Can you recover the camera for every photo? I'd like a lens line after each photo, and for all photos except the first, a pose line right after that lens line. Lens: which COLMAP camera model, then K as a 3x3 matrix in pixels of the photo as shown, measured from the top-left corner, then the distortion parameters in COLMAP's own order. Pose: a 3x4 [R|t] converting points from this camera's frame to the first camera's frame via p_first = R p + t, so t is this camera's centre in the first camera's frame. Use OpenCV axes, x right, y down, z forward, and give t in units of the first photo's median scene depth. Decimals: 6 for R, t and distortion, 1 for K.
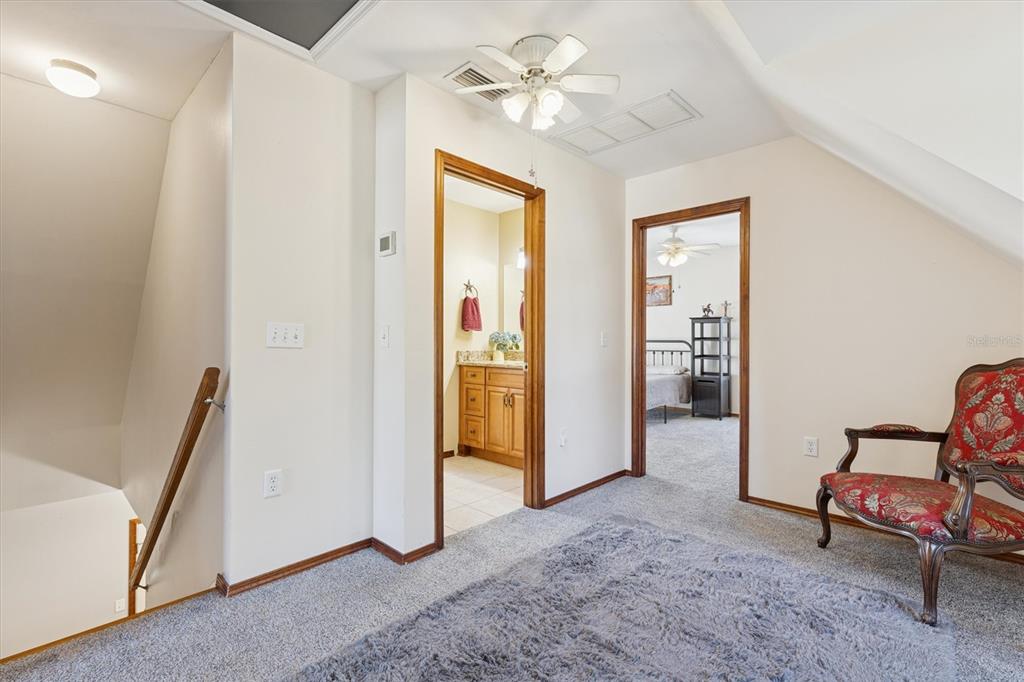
lens RADIAL K [[457.9, 0, 514.1], [0, 457.9, 340.2], [0, 0, 1]] dist [0.005328, 0.000364]
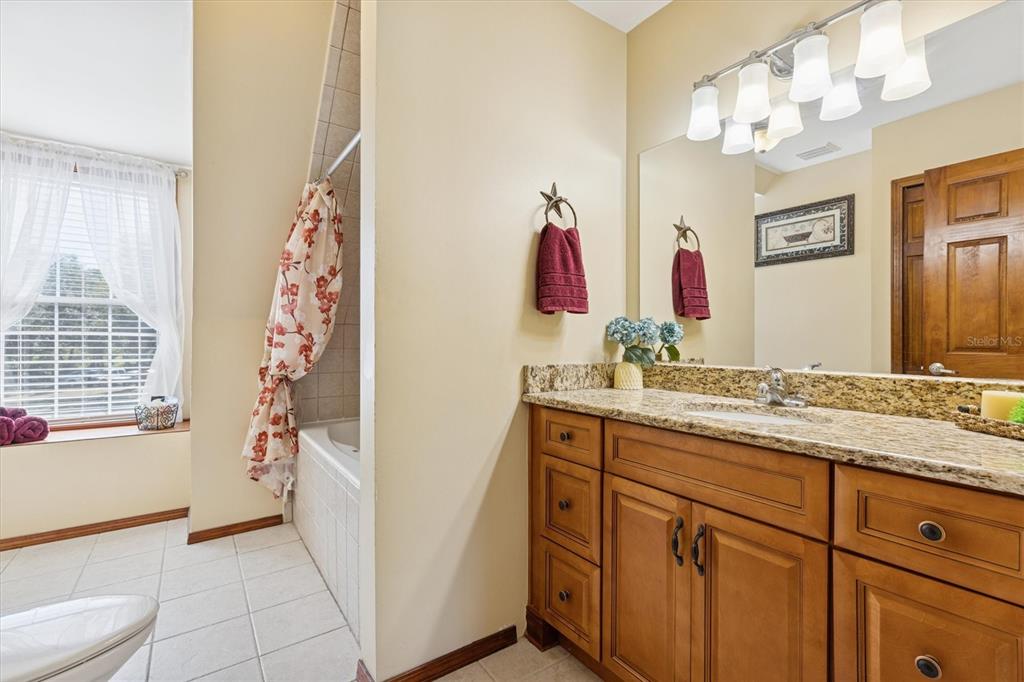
lens RADIAL K [[457.9, 0, 513.2], [0, 457.9, 340.5], [0, 0, 1]] dist [0.005328, 0.000364]
pose [[0.980245, -0.001820, -0.197780, -0.057369], [0.002876, 0.999983, 0.005052, 0.000279], [0.197768, -0.005521, 0.980233, 0.624629]]
